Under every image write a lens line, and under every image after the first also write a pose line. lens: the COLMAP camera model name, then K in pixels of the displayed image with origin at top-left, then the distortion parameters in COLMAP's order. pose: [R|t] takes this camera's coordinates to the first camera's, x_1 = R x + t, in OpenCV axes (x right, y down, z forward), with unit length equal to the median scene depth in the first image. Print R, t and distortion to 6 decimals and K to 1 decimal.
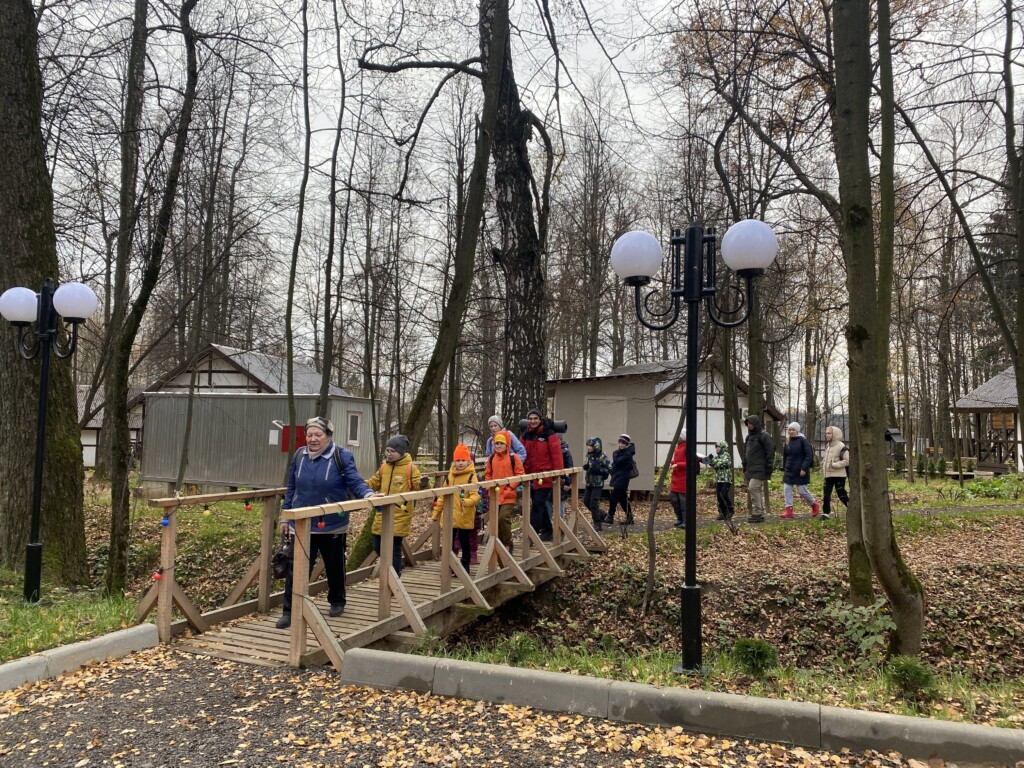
lens RADIAL K [[792.8, 0, 508.7], [0, 792.8, 386.4], [0, 0, 1]] dist [-0.003041, 0.012000]
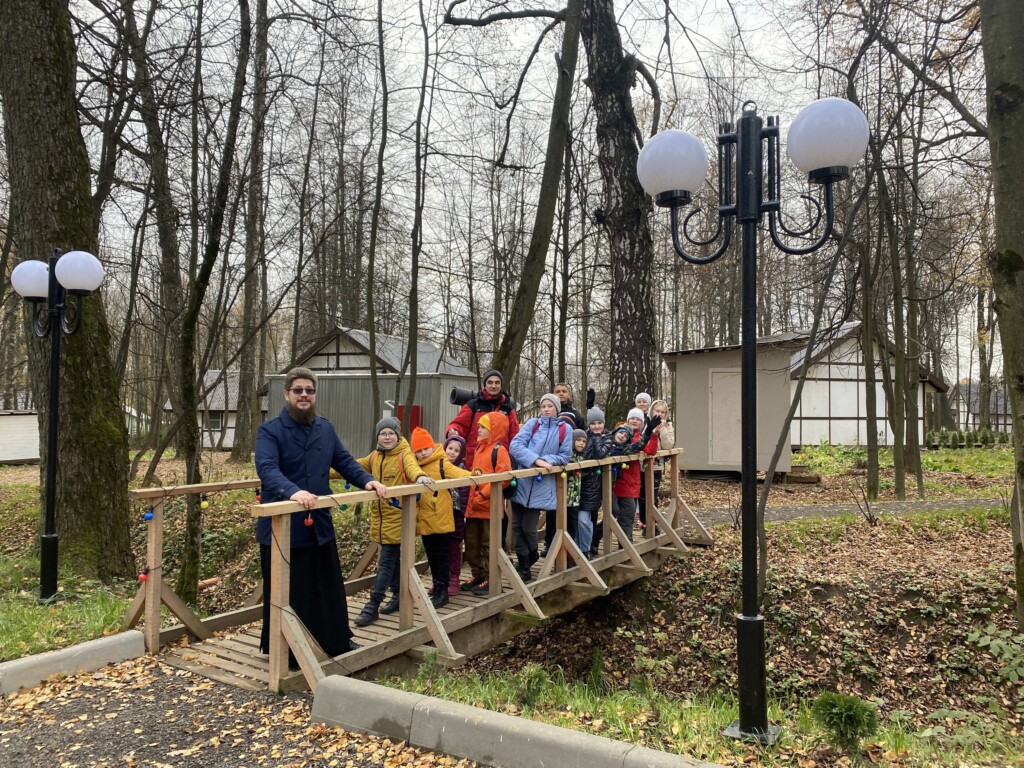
lens RADIAL K [[792.8, 0, 515.7], [0, 792.8, 380.5], [0, 0, 1]] dist [-0.003041, 0.012000]
pose [[0.984663, -0.021019, -0.173194, 0.075082], [0.024391, 0.999552, 0.017362, 0.010046], [0.172752, -0.021320, 0.984735, 0.130125]]
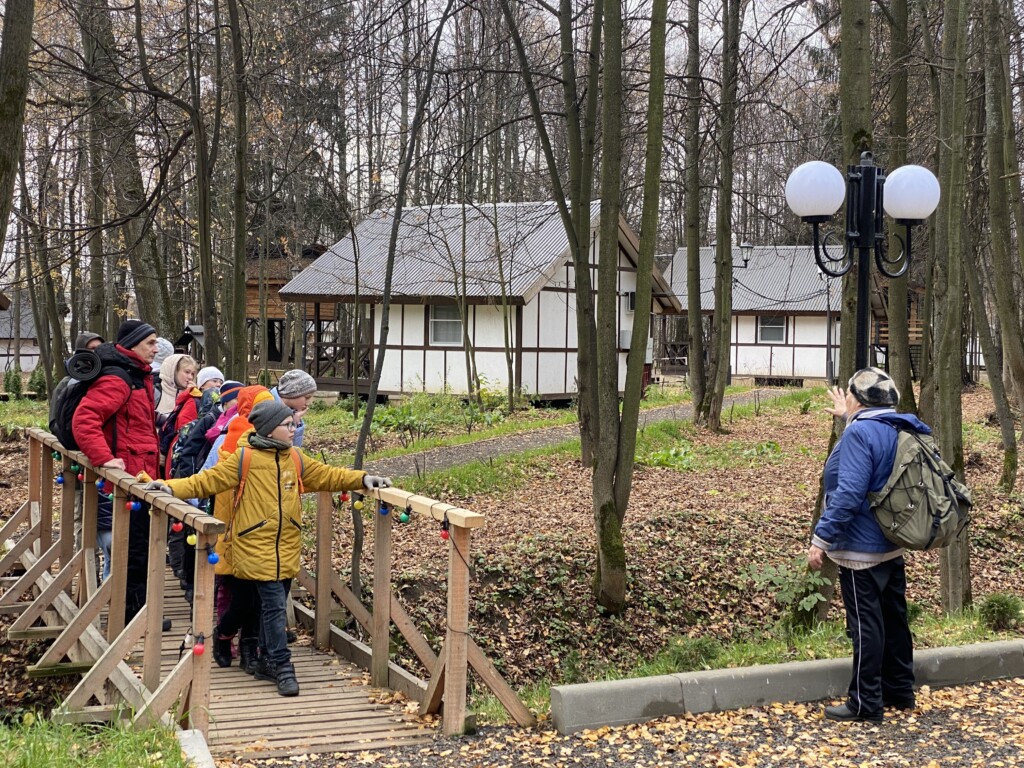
lens RADIAL K [[1549.7, 0, 512.0], [0, 1549.7, 383.1], [0, 0, 1]] dist [0.010131, 0.000000]
pose [[0.688320, -0.033226, 0.724646, -0.702333], [-0.041065, 0.995564, 0.084654, -0.044990], [-0.724244, -0.088027, 0.683902, 0.025617]]
